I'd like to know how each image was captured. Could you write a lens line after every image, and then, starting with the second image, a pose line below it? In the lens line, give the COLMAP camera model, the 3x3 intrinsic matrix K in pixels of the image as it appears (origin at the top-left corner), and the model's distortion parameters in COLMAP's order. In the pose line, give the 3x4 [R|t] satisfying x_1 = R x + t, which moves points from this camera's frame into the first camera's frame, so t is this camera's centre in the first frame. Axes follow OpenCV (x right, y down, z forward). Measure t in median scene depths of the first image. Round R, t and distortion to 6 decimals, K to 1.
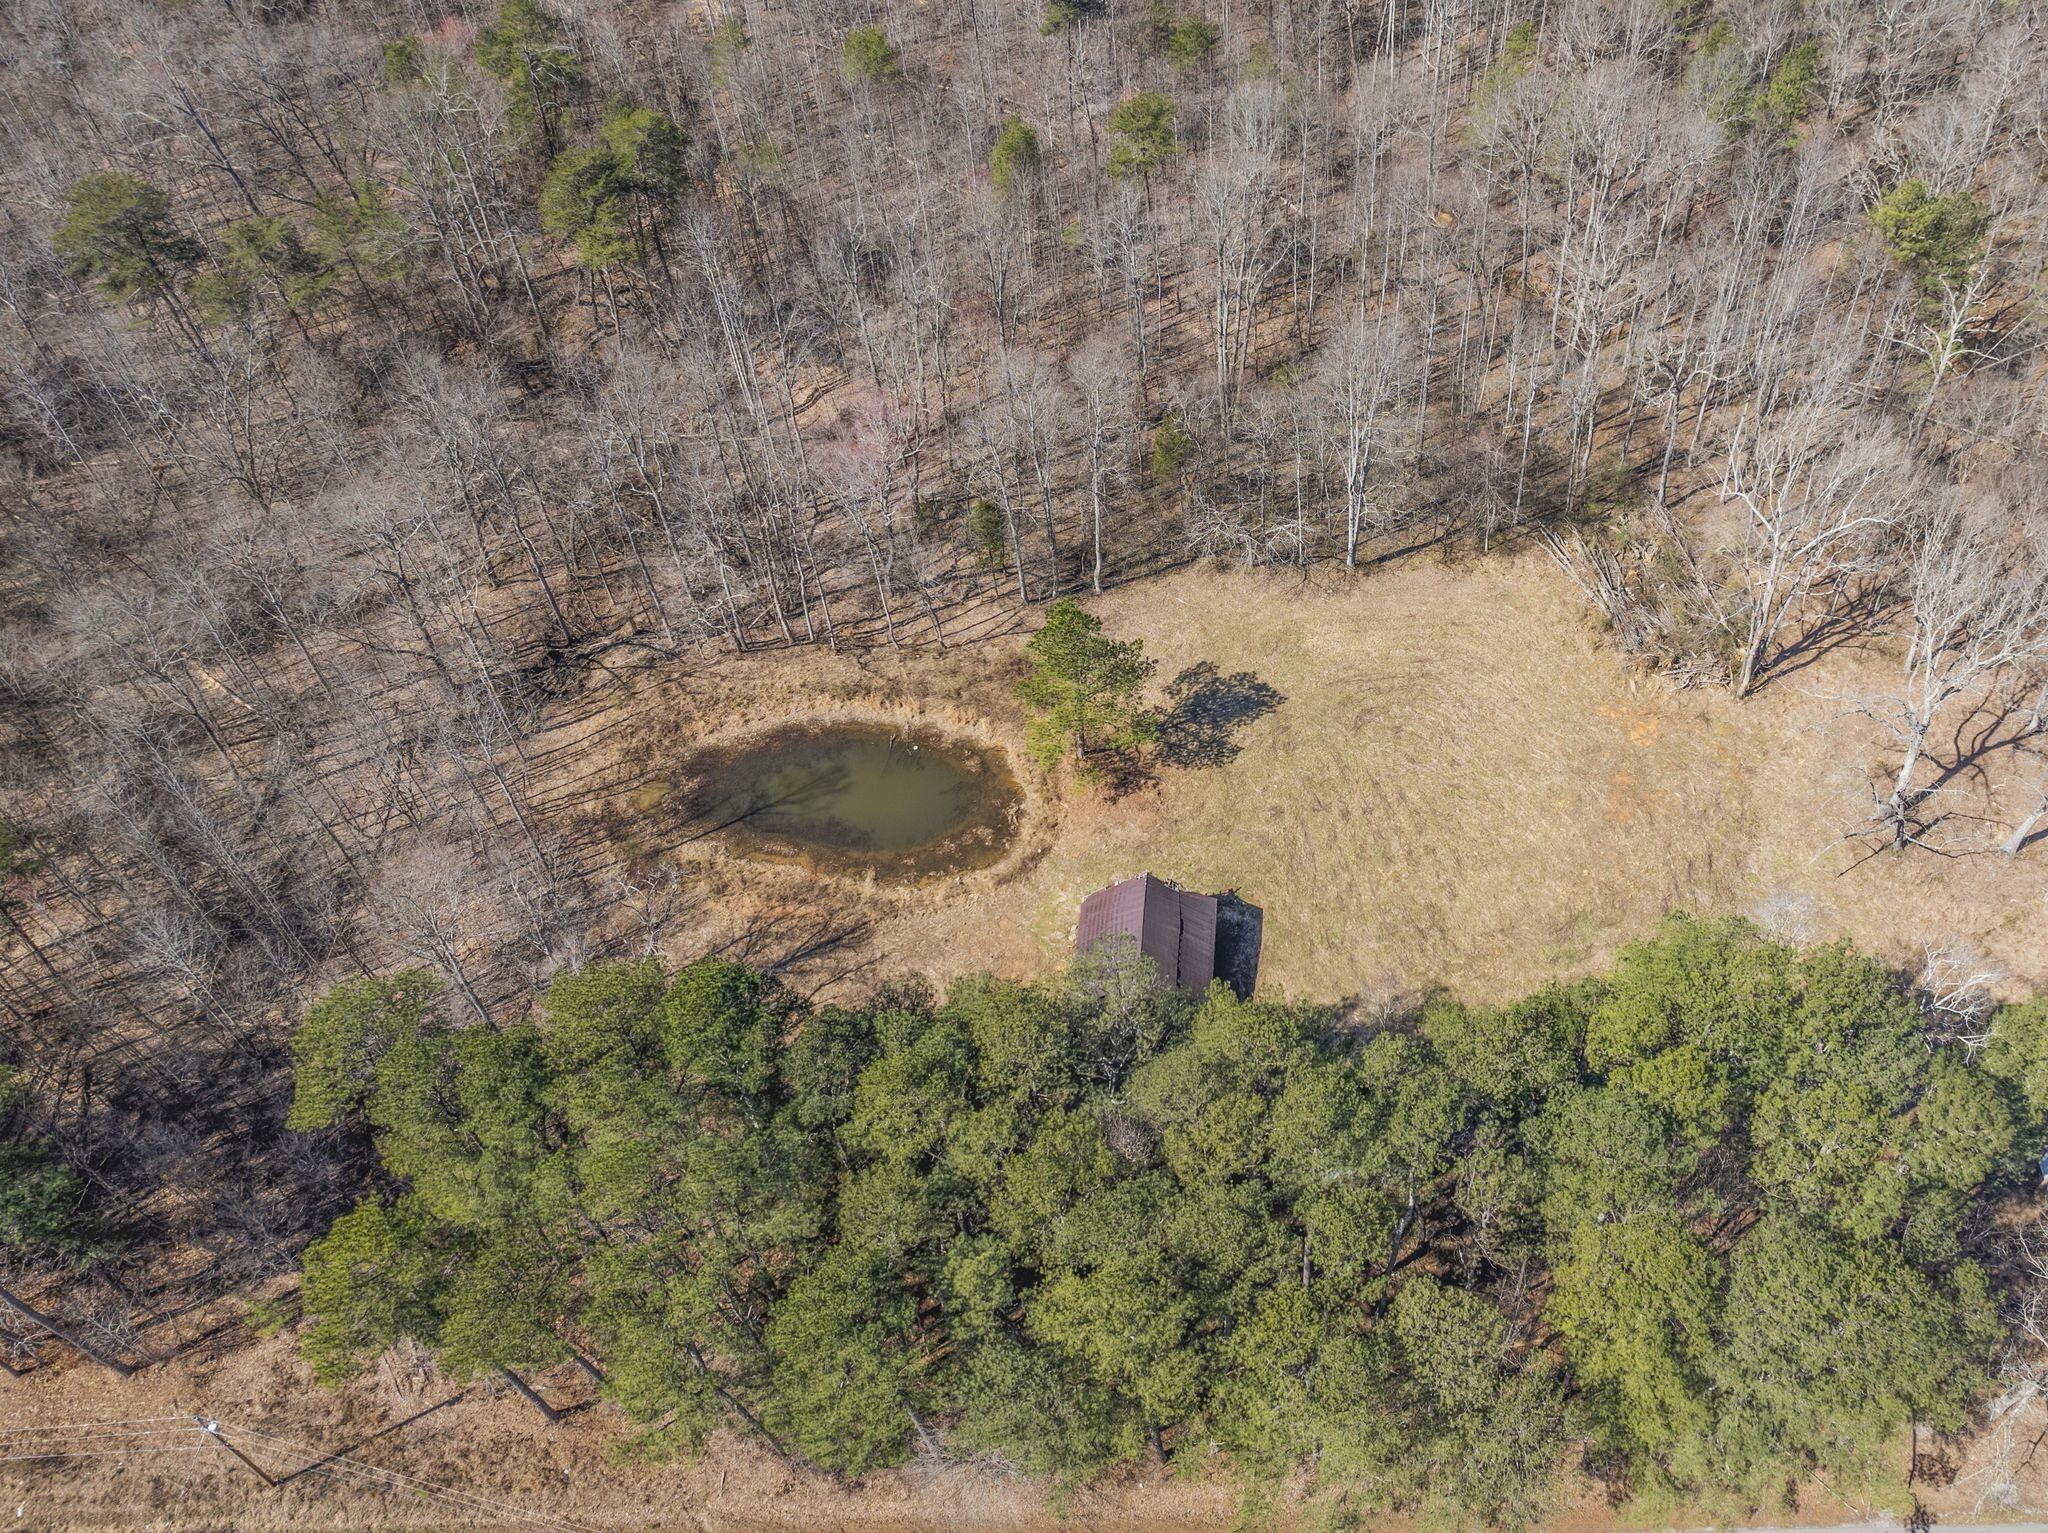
lens RADIAL K [[1760.9, 0, 1251.8], [0, 1760.9, 716.6], [0, 0, 1]] dist [-0.034725, -0.002846]
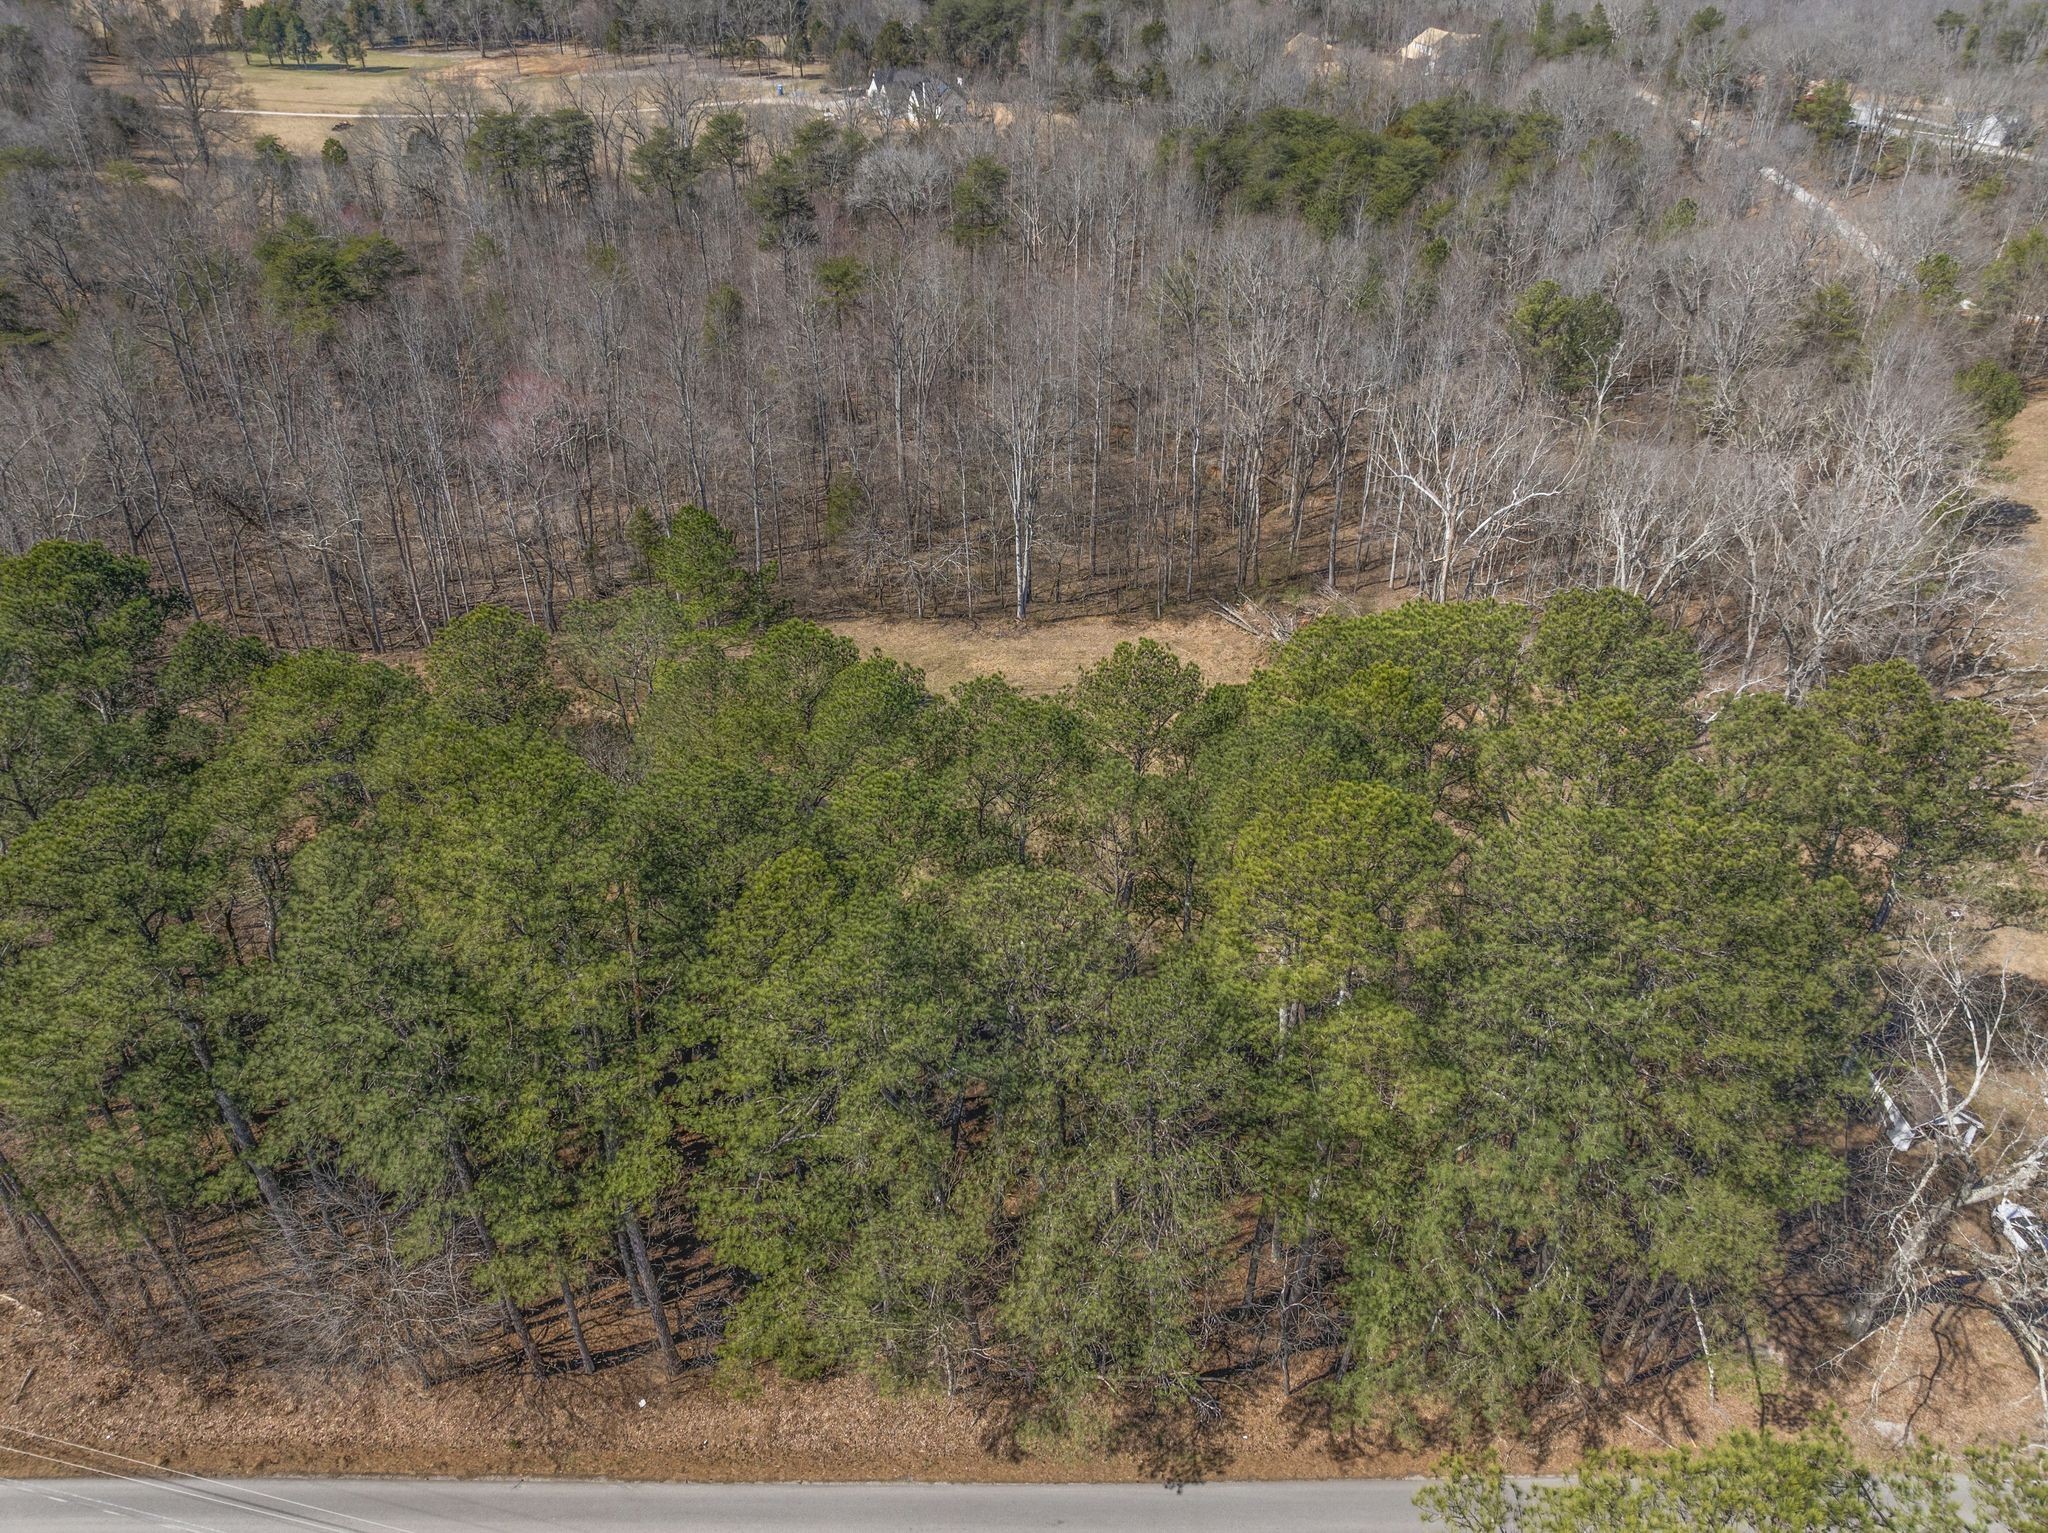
lens RADIAL K [[1442.5, 0, 1024.0], [0, 1442.5, 766.5], [0, 0, 1]] dist [-0.039875, 0.010045]
pose [[0.999993, -0.000255, 0.003662, 0.061707], [0.001344, 0.953755, -0.300582, 0.268422], [-0.003416, 0.300585, 0.953749, 0.284190]]
